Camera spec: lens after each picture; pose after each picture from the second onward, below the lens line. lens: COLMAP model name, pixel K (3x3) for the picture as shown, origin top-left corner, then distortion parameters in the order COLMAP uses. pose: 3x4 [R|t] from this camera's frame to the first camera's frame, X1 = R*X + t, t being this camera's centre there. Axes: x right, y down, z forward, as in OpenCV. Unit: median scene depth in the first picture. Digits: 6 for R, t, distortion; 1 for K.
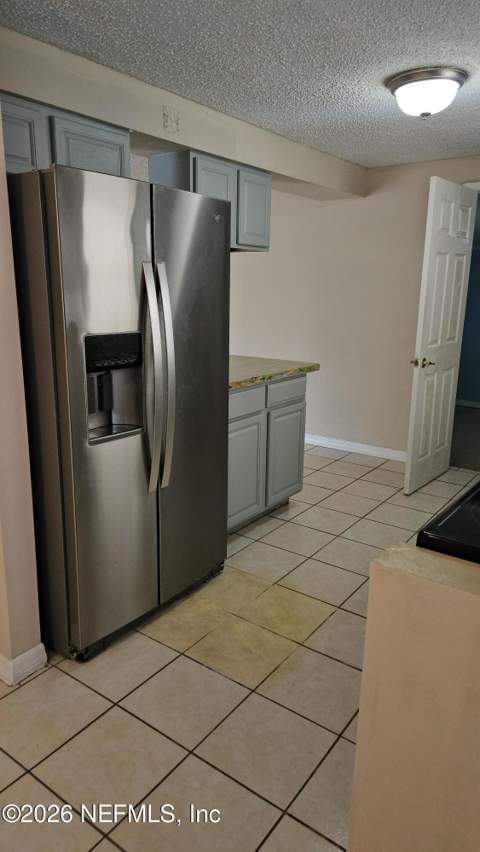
lens RADIAL K [[569.4, 0, 235.6], [0, 569.4, 422.1], [0, 0, 1]] dist [0.046452, -0.012527]
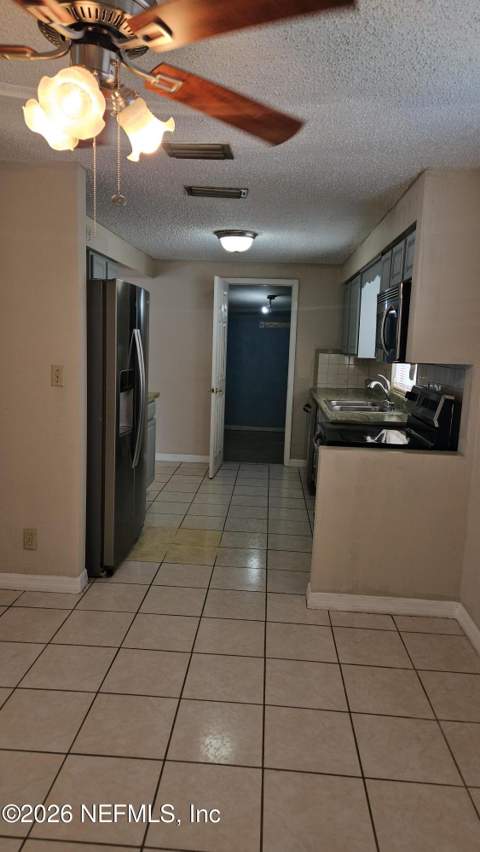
lens RADIAL K [[569.4, 0, 239.2], [0, 569.4, 422.4], [0, 0, 1]] dist [0.046452, -0.012527]
pose [[0.839185, -0.059372, 0.540596, -0.676395], [0.099938, 0.993931, -0.045977, 0.087549], [-0.534586, 0.092609, 0.840025, -0.474716]]
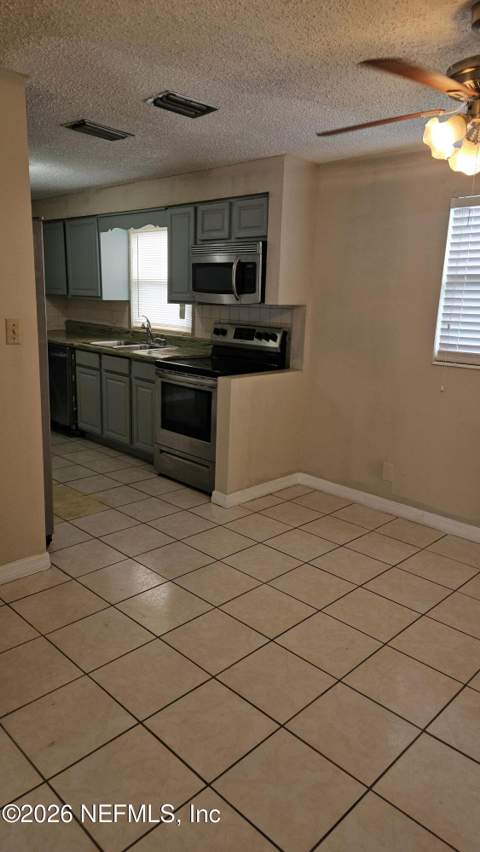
lens RADIAL K [[569.4, 0, 239.1], [0, 569.4, 427.5], [0, 0, 1]] dist [0.046452, -0.012527]
pose [[0.132903, -0.232938, 0.963367, -1.318237], [0.198692, 0.958520, 0.204355, -0.067666], [-0.971009, 0.164254, 0.173673, 0.183093]]
